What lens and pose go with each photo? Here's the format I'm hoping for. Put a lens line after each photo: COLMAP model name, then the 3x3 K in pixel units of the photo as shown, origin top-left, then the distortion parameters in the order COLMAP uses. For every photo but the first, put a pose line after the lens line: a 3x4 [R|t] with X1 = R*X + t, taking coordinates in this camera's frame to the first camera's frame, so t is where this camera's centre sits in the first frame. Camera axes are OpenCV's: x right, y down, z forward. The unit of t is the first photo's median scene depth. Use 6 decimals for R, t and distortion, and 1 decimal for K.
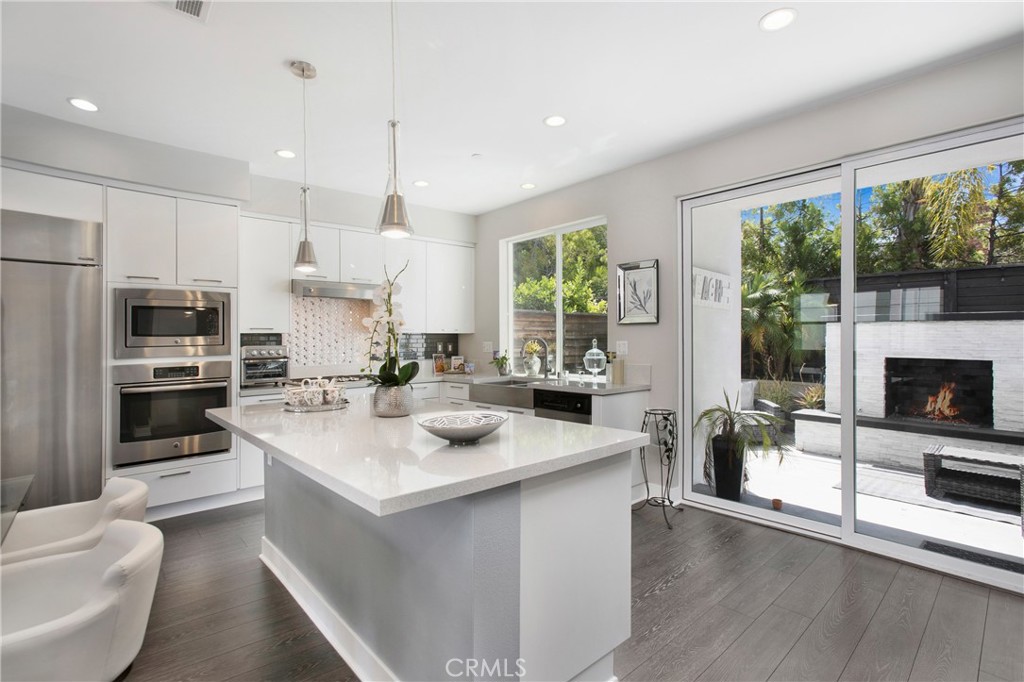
lens RADIAL K [[476.7, 0, 490.8], [0, 476.7, 341.7], [0, 0, 1]] dist [-0.043461, 0.000585]
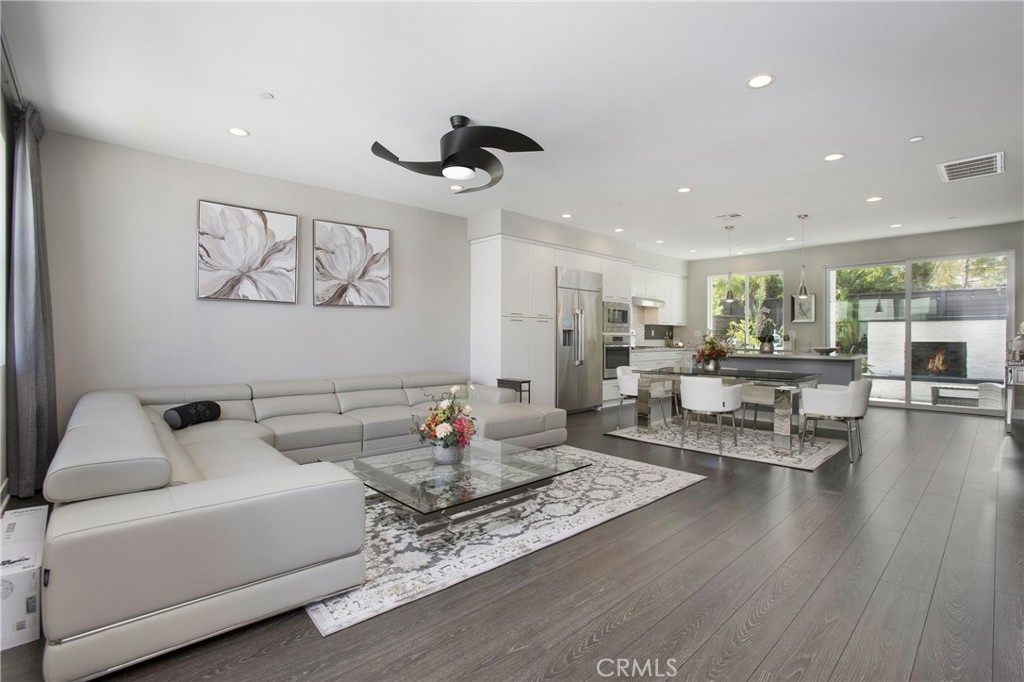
lens RADIAL K [[460.4, 0, 512.0], [0, 460.4, 341.0], [0, 0, 1]] dist [-0.000107, 0.000176]
pose [[0.998167, 0.007135, 0.060100, -0.865446], [-0.007096, 0.999974, -0.000862, 0.050401], [-0.060105, 0.000434, 0.998192, -0.776651]]
